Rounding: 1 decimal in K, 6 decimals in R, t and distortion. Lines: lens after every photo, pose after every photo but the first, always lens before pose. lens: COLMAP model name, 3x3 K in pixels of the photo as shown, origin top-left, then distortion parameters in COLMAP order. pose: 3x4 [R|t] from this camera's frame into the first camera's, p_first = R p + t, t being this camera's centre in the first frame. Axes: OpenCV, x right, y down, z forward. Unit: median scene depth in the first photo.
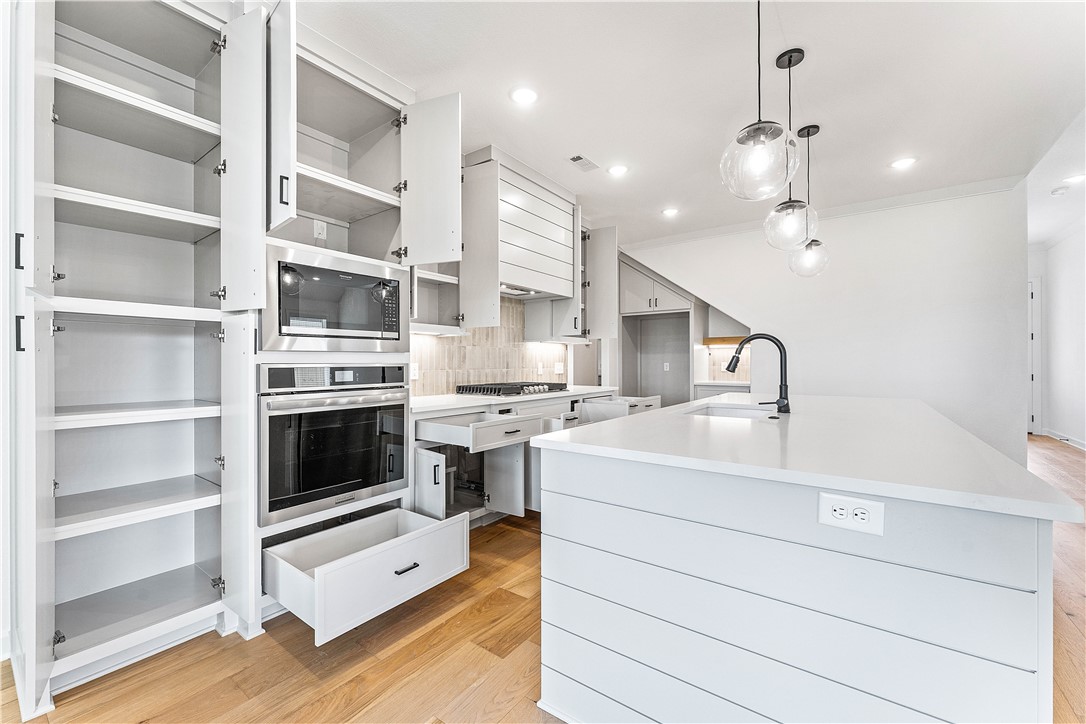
lens RADIAL K [[438.1, 0, 542.2], [0, 438.1, 362.5], [0, 0, 1]] dist [0.004197, 0.000219]
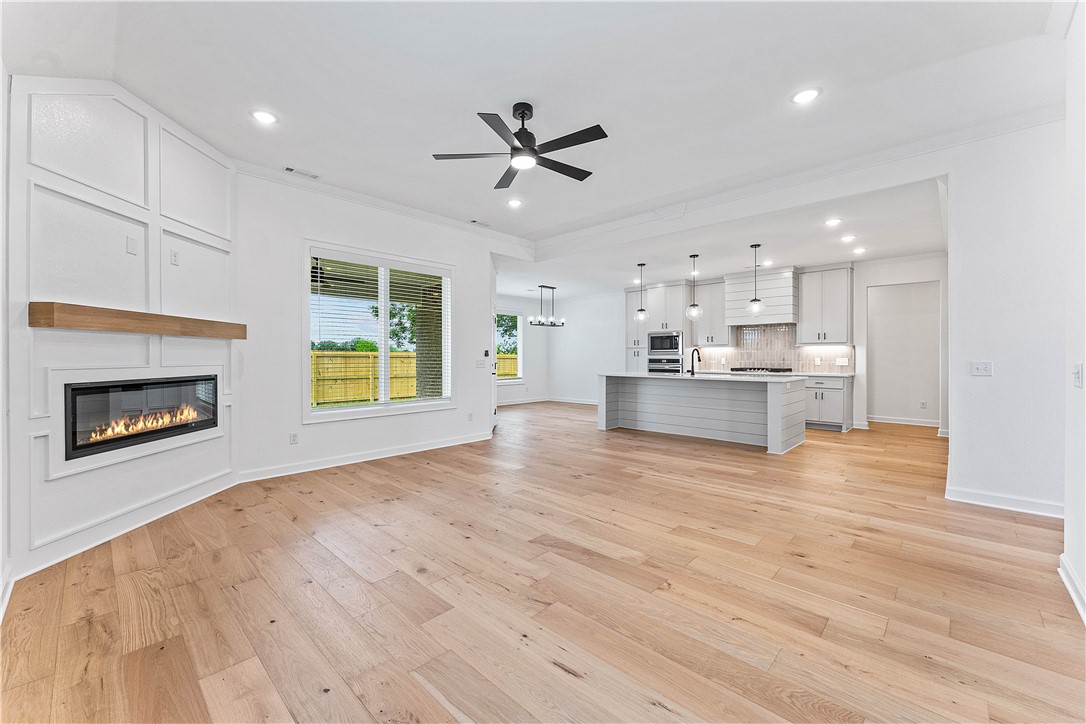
lens RADIAL K [[438.1, 0, 534.6], [0, 438.1, 360.3], [0, 0, 1]] dist [0.004197, 0.000219]
pose [[-0.145157, 0.009086, -0.989367, 2.320423], [0.001055, 0.999959, 0.009028, -0.009225], [0.989408, 0.000267, -0.145160, 0.237048]]
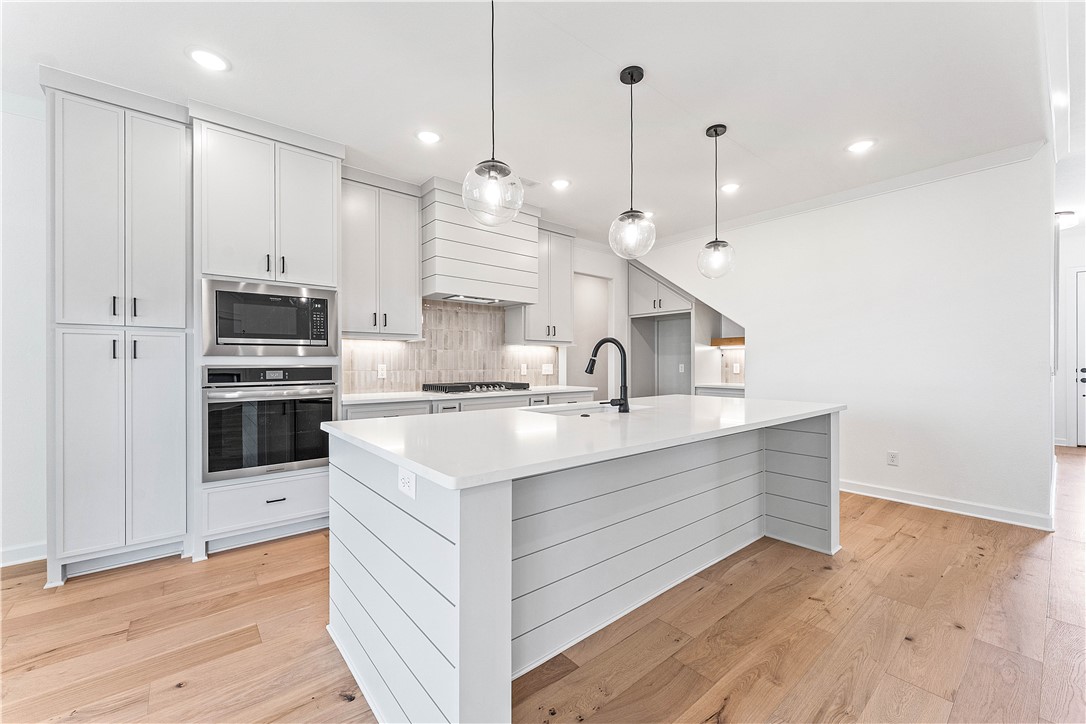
lens RADIAL K [[438.1, 0, 541.0], [0, 438.1, 362.1], [0, 0, 1]] dist [0.004197, 0.000219]
pose [[0.969822, 0.000260, -0.243812, 0.387863], [-0.000909, 0.999996, -0.002549, -0.002419], [0.243811, 0.002694, 0.969819, -0.046727]]
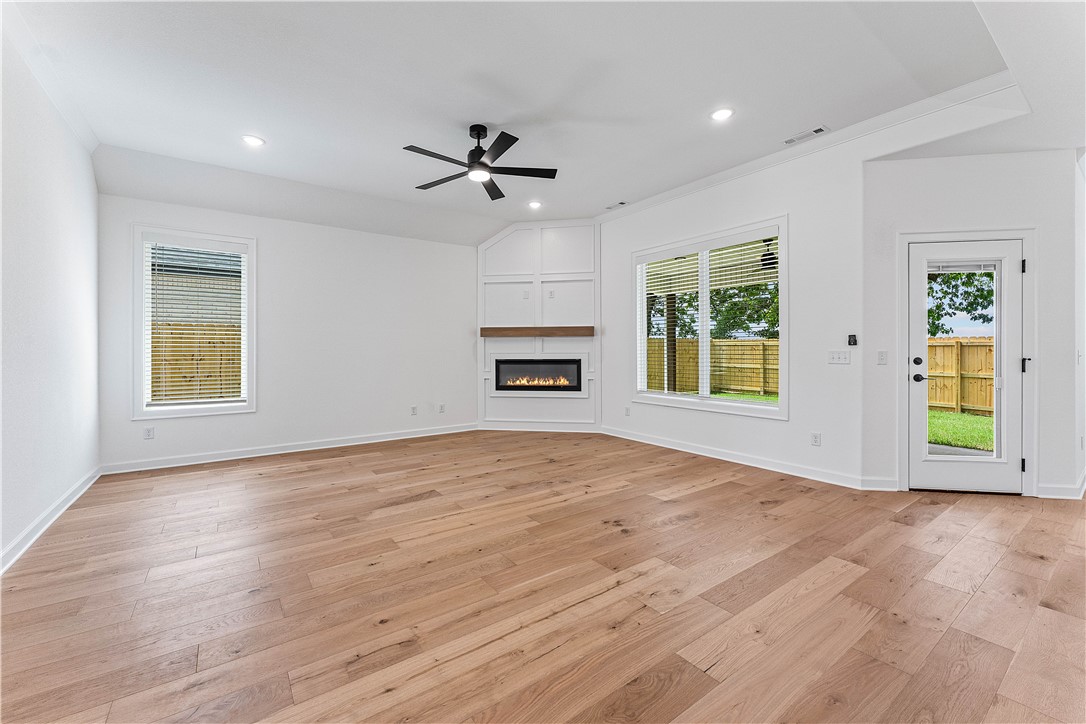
lens RADIAL K [[438.1, 0, 530.6], [0, 438.1, 350.8], [0, 0, 1]] dist [0.004197, 0.000219]
pose [[-0.942062, 0.004663, 0.335407, 0.965084], [0.005665, 0.999982, 0.002011, -0.002053], [-0.335392, 0.003795, -0.942071, 1.012005]]
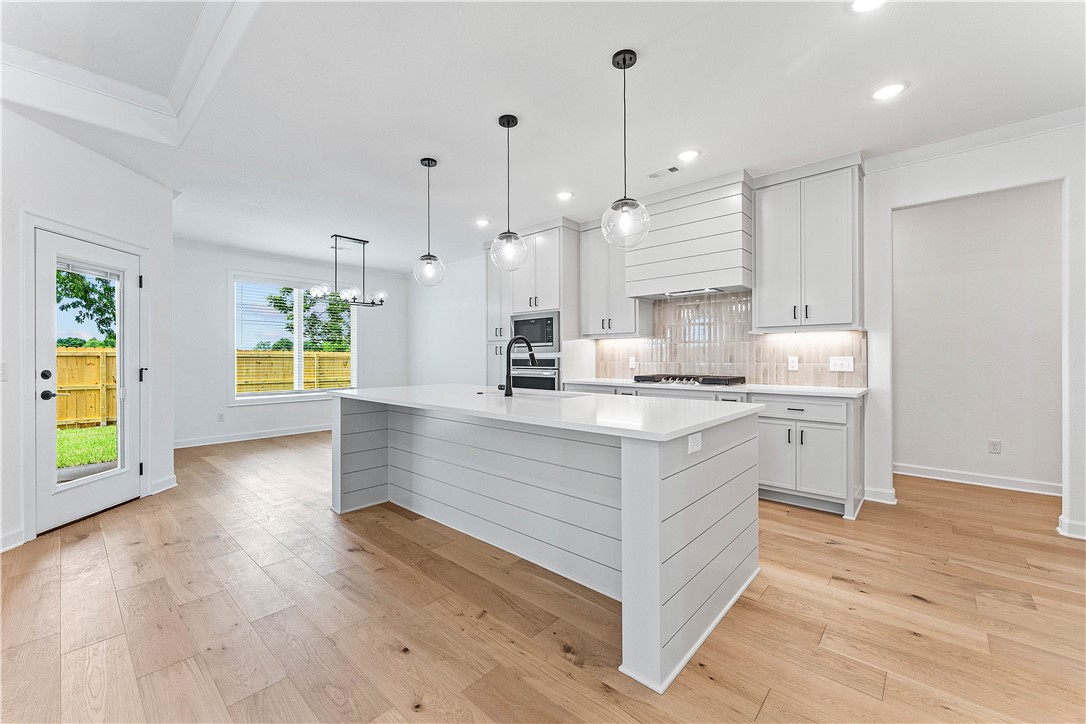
lens RADIAL K [[438.1, 0, 532.6], [0, 438.1, 356.6], [0, 0, 1]] dist [0.004197, 0.000219]
pose [[-0.123915, 0.001319, -0.992292, 1.165038], [0.003480, 0.999994, 0.000895, -0.002860], [0.992287, -0.003342, -0.123919, 0.784419]]
